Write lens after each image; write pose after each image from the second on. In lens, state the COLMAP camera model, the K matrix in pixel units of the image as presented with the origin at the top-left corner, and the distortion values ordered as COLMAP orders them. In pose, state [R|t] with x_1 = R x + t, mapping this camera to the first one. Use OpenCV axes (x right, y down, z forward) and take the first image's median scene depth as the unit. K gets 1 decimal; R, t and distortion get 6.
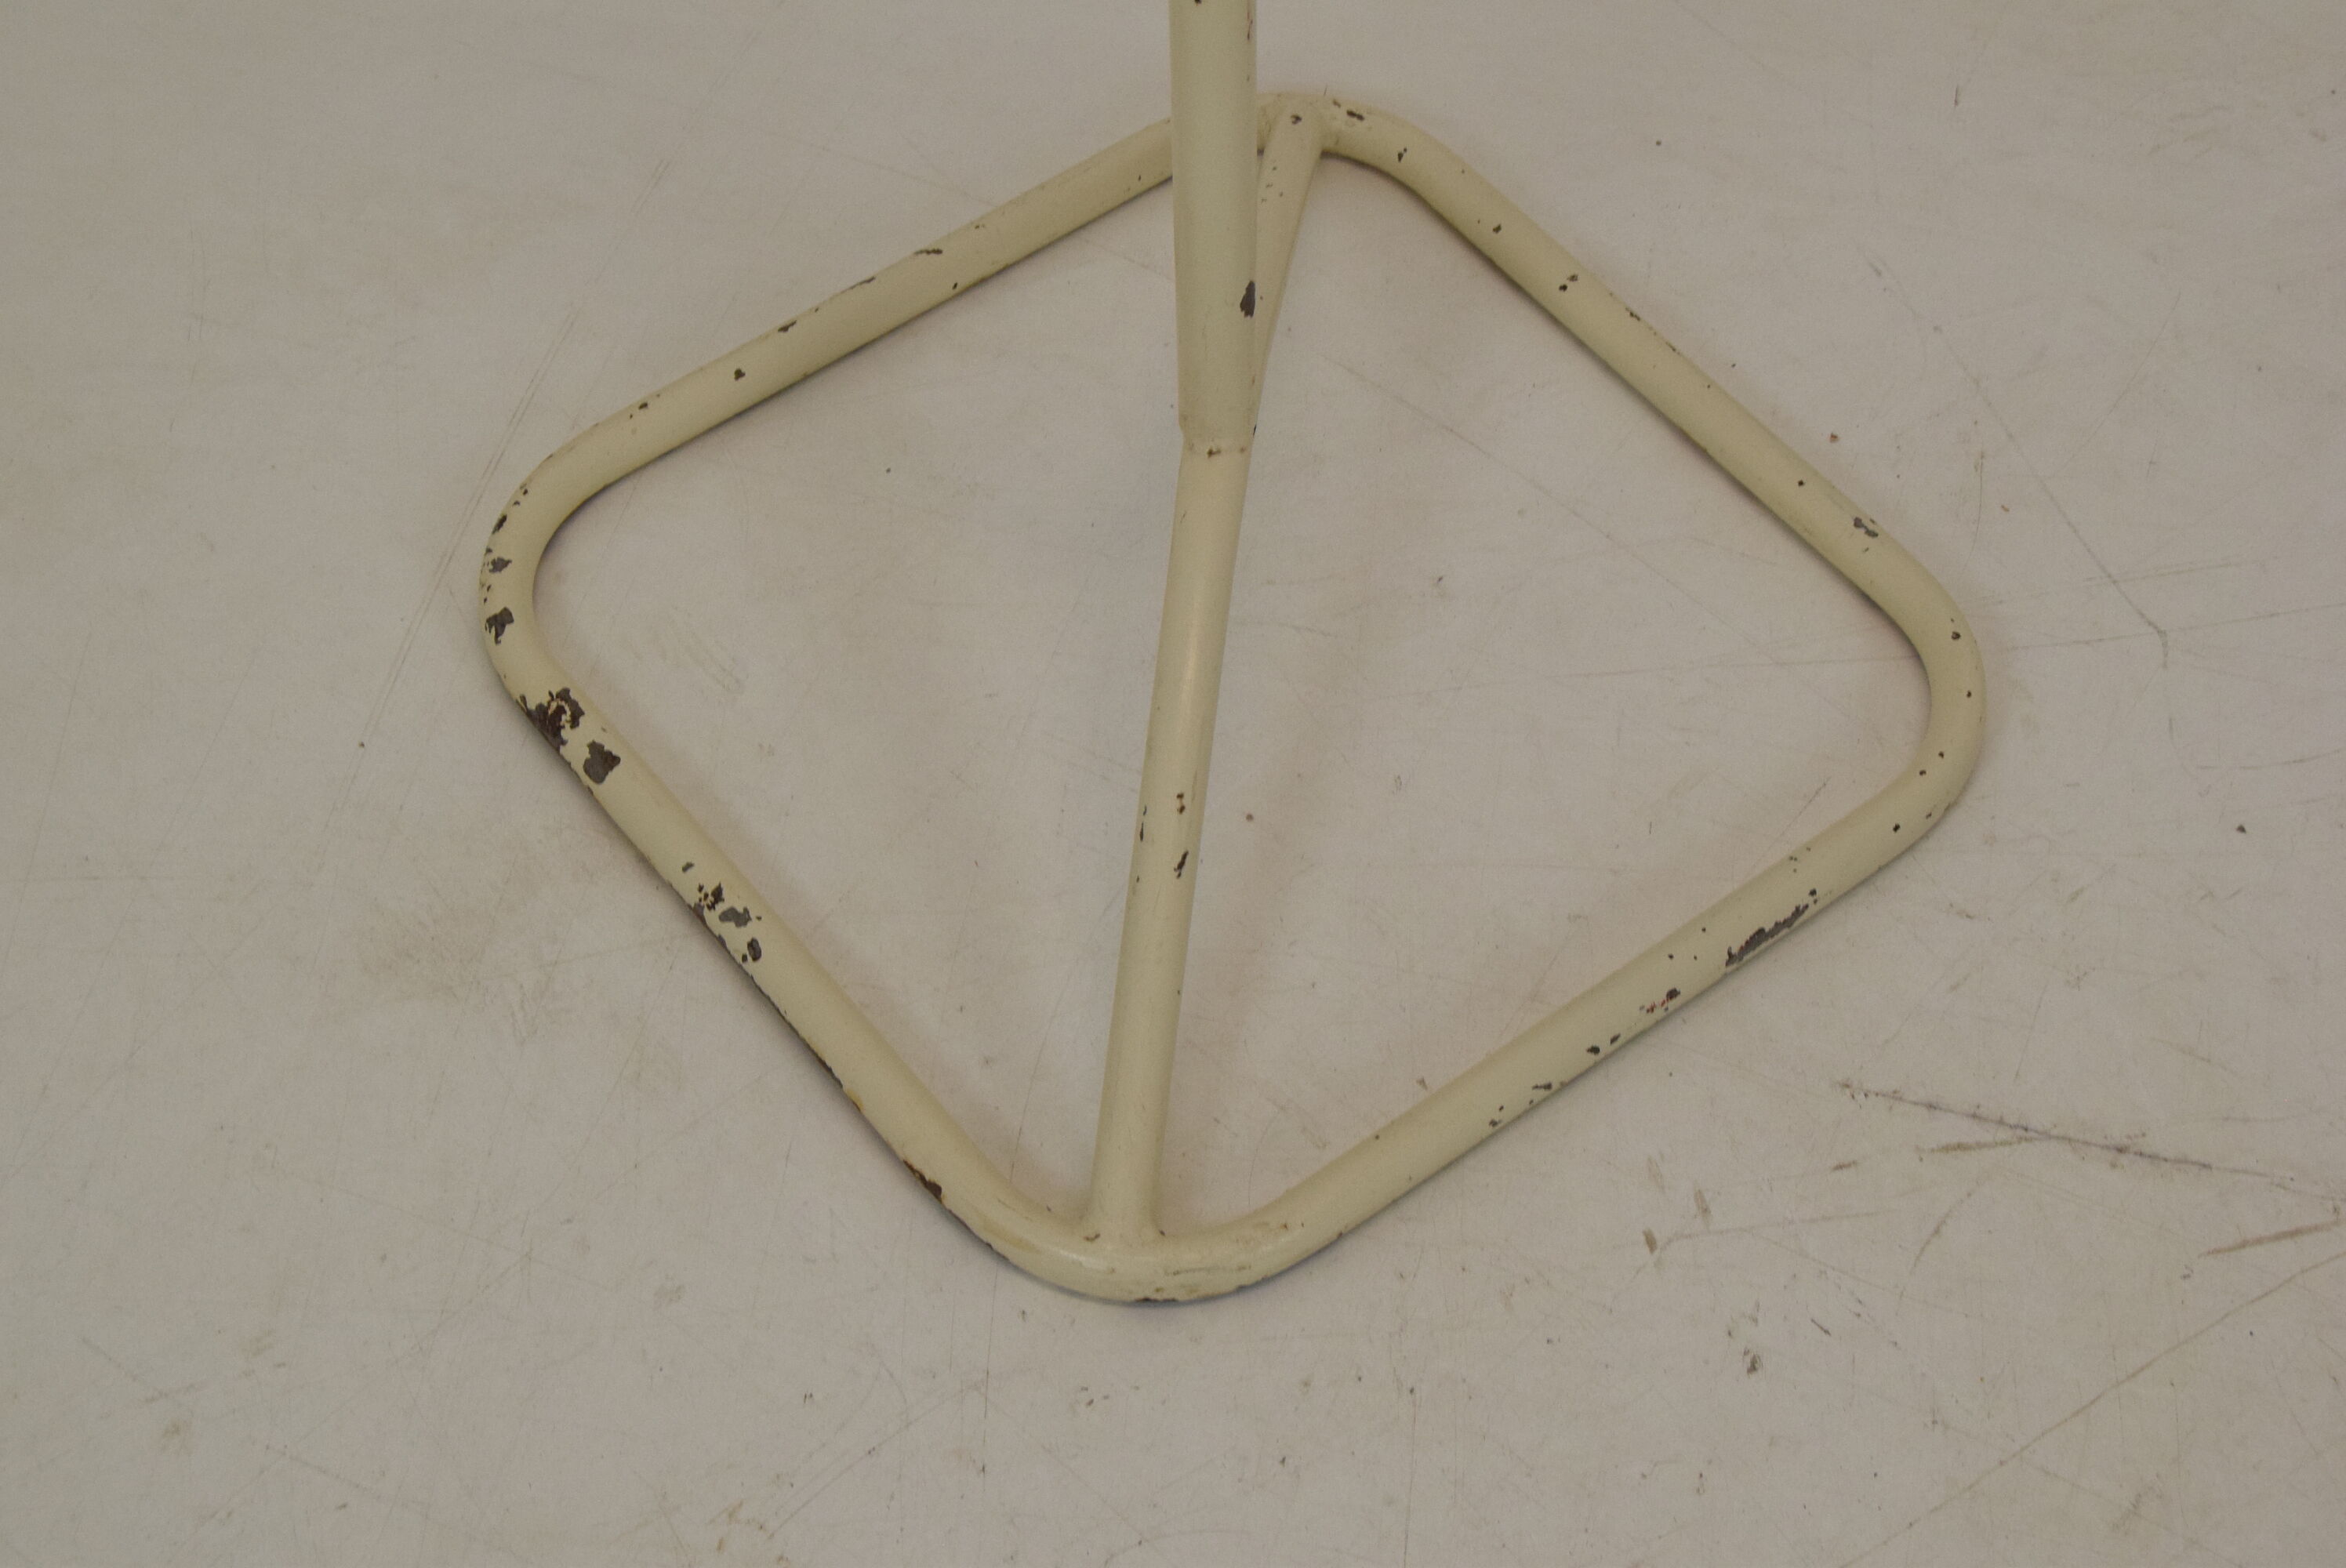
lens RADIAL K [[3916.4, 0, 1171.6], [0, 3916.4, 781.4], [0, 0, 1]] dist [-0.022369, 0.000000]
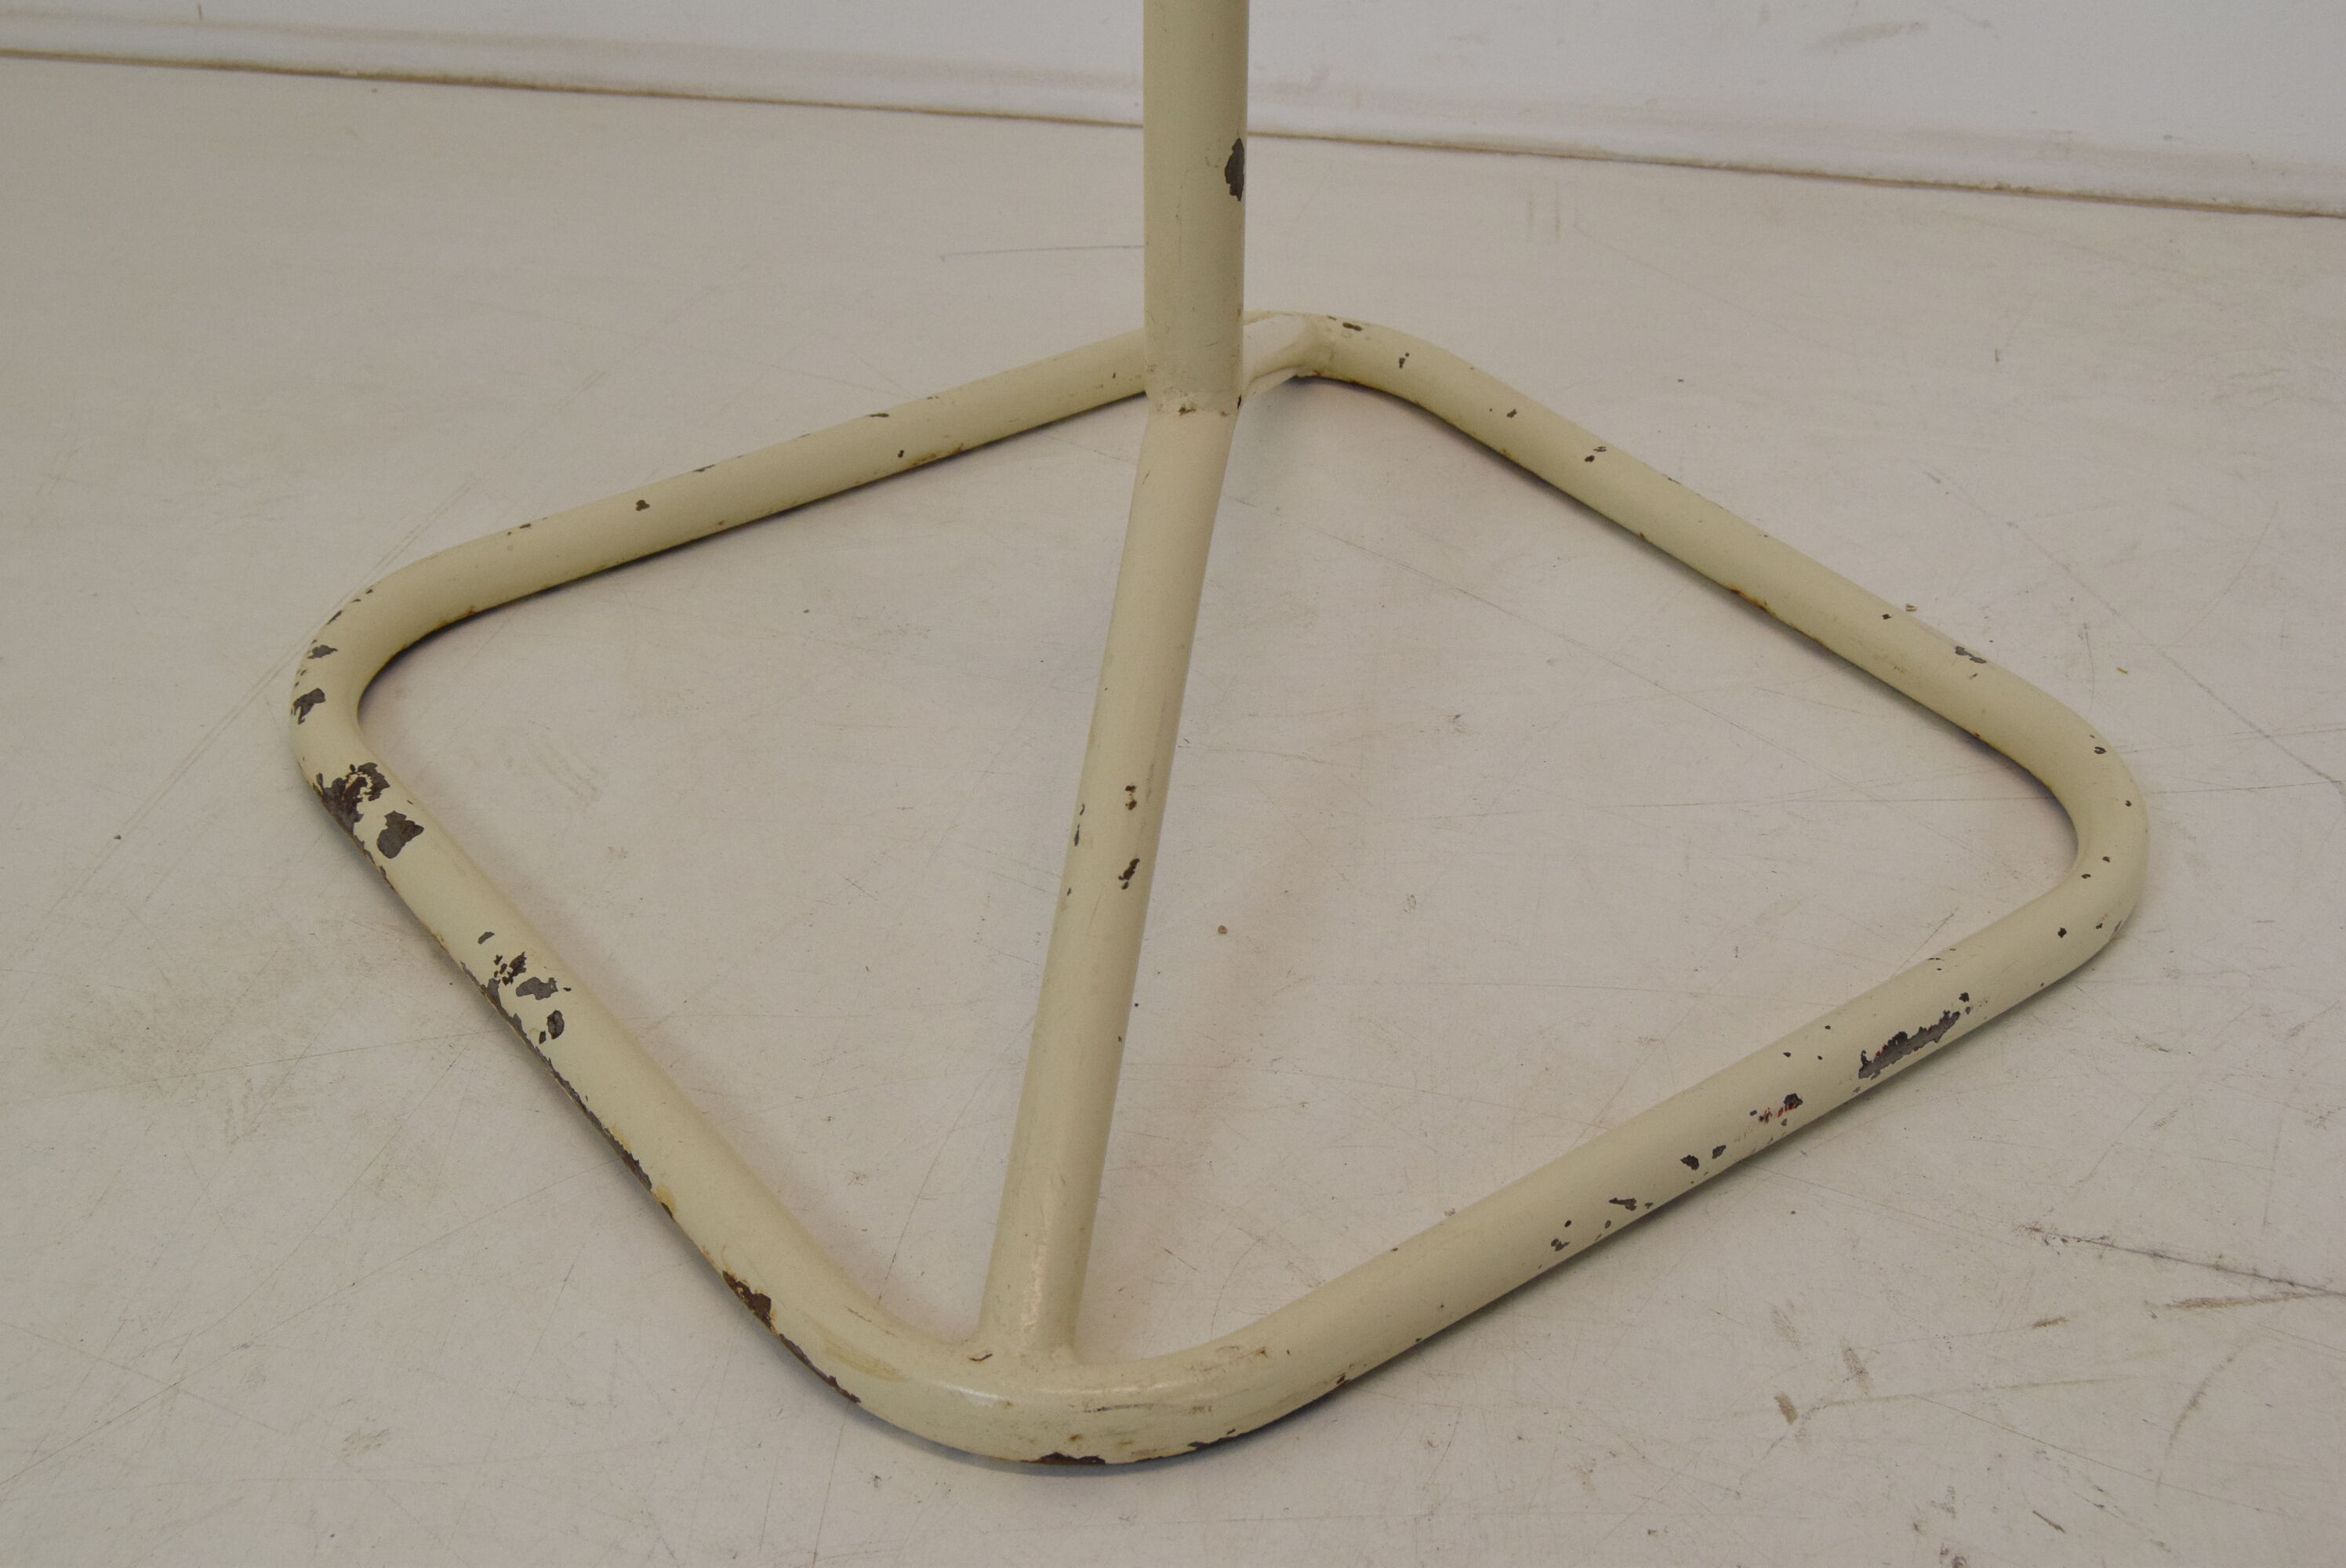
lens RADIAL K [[2889.5, 0, 1177.1], [0, 2889.5, 788.4], [0, 0, 1]] dist [-0.051387, 0.000000]
pose [[0.999634, 0.027051, -0.000303, 0.010745], [-0.025885, 0.953163, -0.301346, 0.161645], [-0.007863, 0.301244, 0.953515, 0.459004]]
